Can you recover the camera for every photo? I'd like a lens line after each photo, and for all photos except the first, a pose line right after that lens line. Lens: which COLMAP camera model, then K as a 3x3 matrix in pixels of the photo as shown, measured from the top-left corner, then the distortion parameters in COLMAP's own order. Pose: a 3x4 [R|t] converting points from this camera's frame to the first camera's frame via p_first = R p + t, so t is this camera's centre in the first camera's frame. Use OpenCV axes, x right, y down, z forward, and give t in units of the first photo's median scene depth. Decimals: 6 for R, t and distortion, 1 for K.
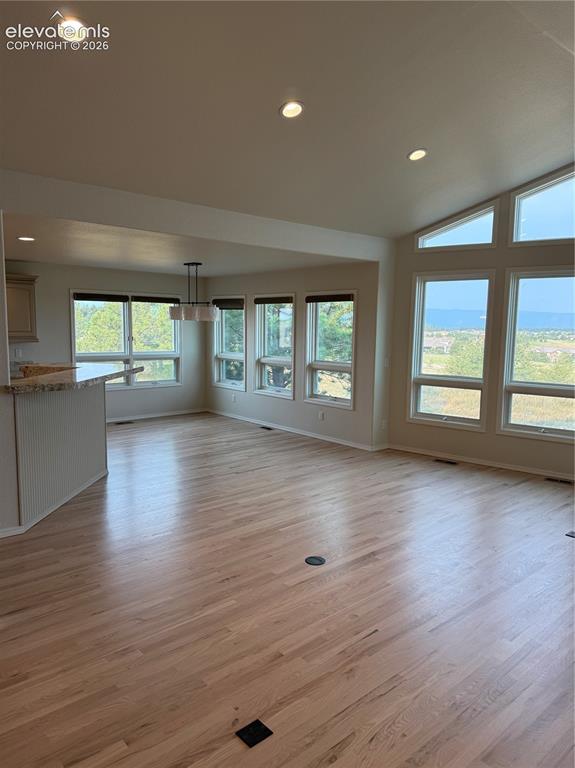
lens RADIAL K [[530.1, 0, 287.5], [0, 530.1, 384.0], [0, 0, 1]] dist [0.036957, -0.050126]
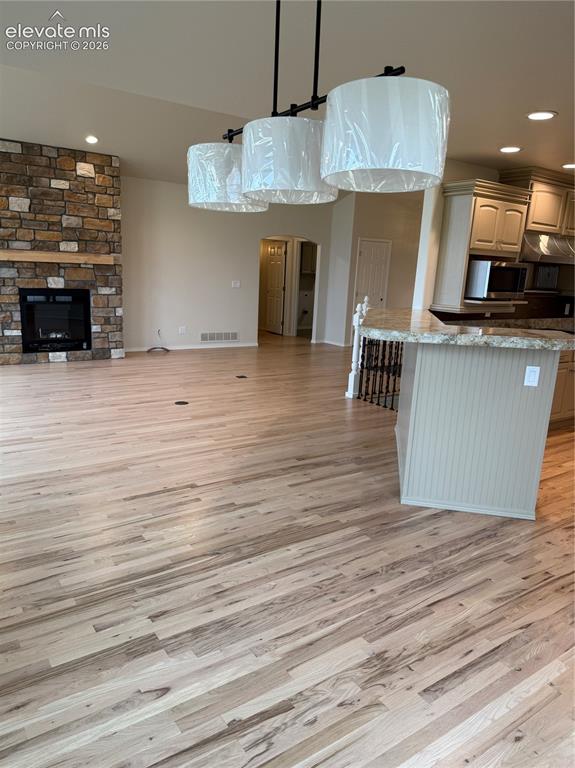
lens RADIAL K [[530.1, 0, 287.5], [0, 530.1, 384.0], [0, 0, 1]] dist [0.036957, -0.050126]
pose [[-0.991097, -0.086617, 0.101111, -0.291098], [-0.049355, 0.944355, 0.325205, -0.169185], [-0.123653, 0.317320, -0.940222, 1.739077]]
